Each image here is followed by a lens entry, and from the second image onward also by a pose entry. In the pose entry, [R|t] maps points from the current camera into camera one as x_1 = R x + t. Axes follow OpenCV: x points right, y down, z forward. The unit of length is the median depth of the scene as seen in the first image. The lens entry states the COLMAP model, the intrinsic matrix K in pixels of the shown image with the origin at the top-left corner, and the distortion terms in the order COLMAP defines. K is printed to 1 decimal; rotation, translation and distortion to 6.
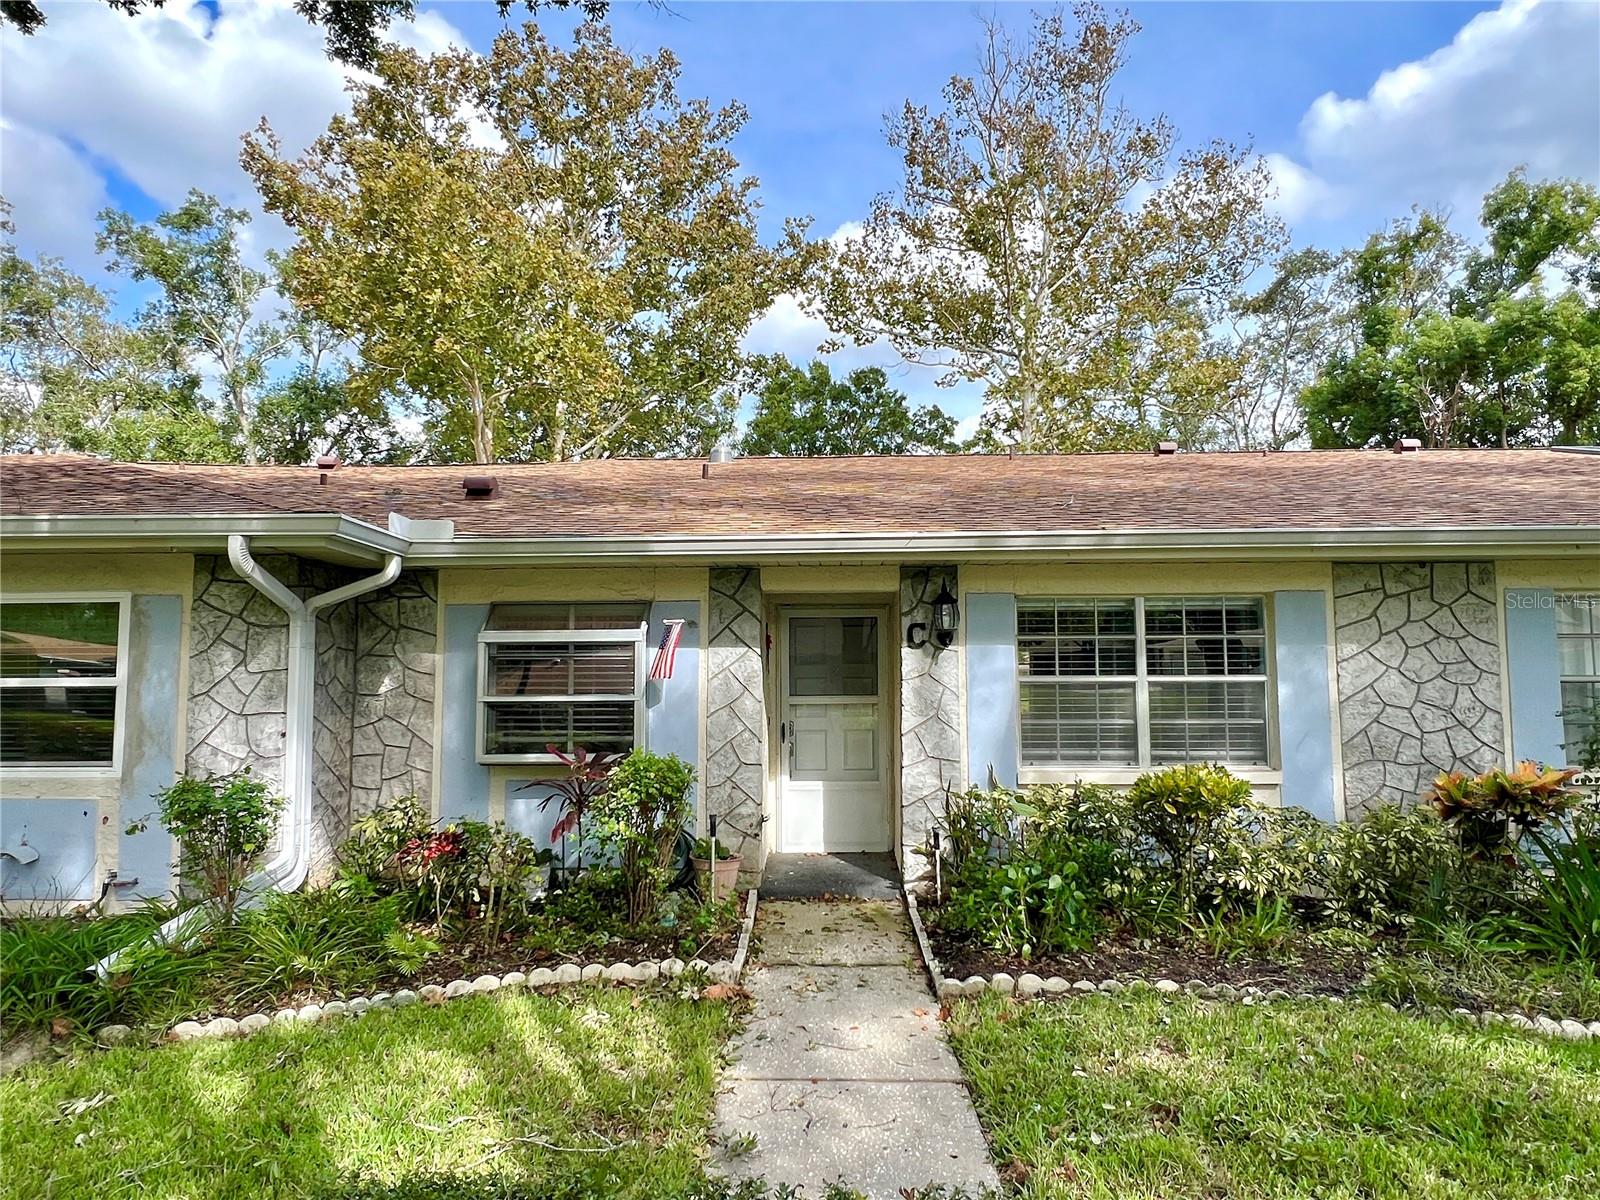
lens RADIAL K [[916.8, 0, 795.1], [0, 916.8, 602.8], [0, 0, 1]] dist [-0.001097, -0.000592]
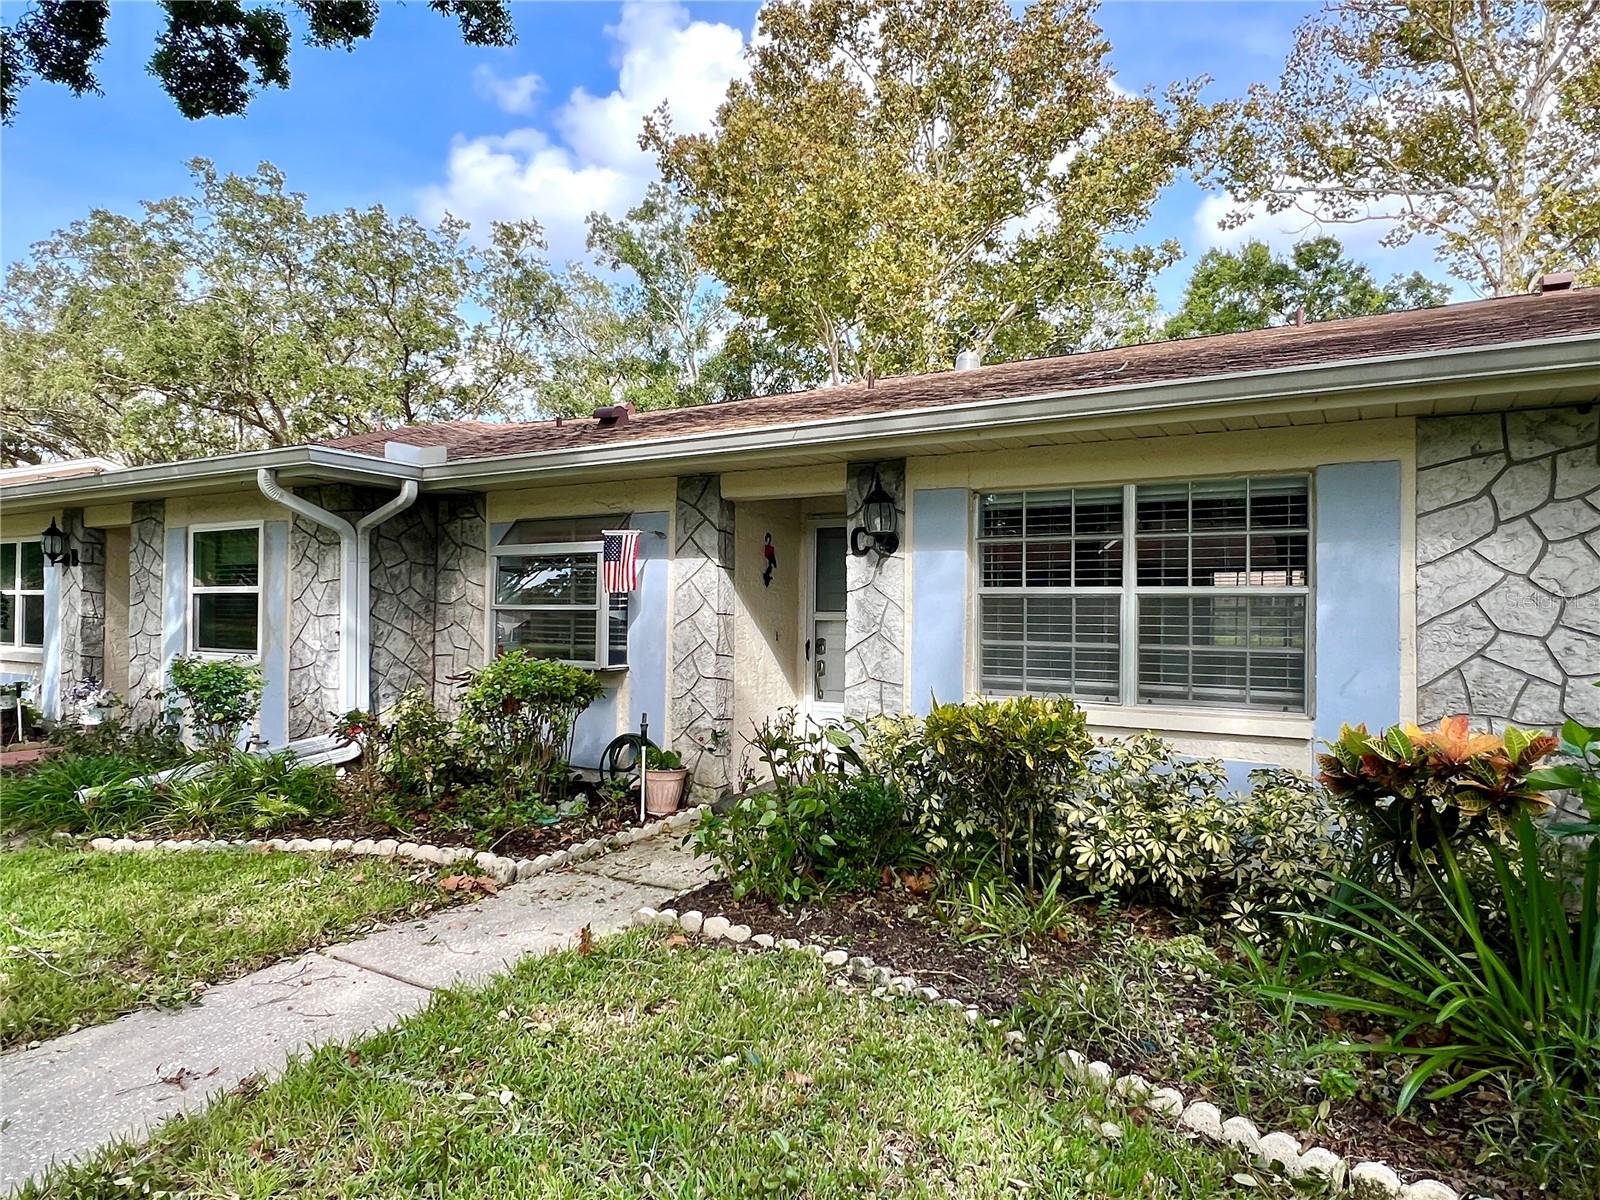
lens RADIAL K [[916.8, 0, 795.1], [0, 916.8, 602.8], [0, 0, 1]] dist [-0.001097, -0.000592]
pose [[0.885522, 0.009189, -0.464506, 0.486057], [0.026300, 0.997210, 0.069864, 0.031511], [0.463852, -0.074083, 0.882810, 0.190255]]
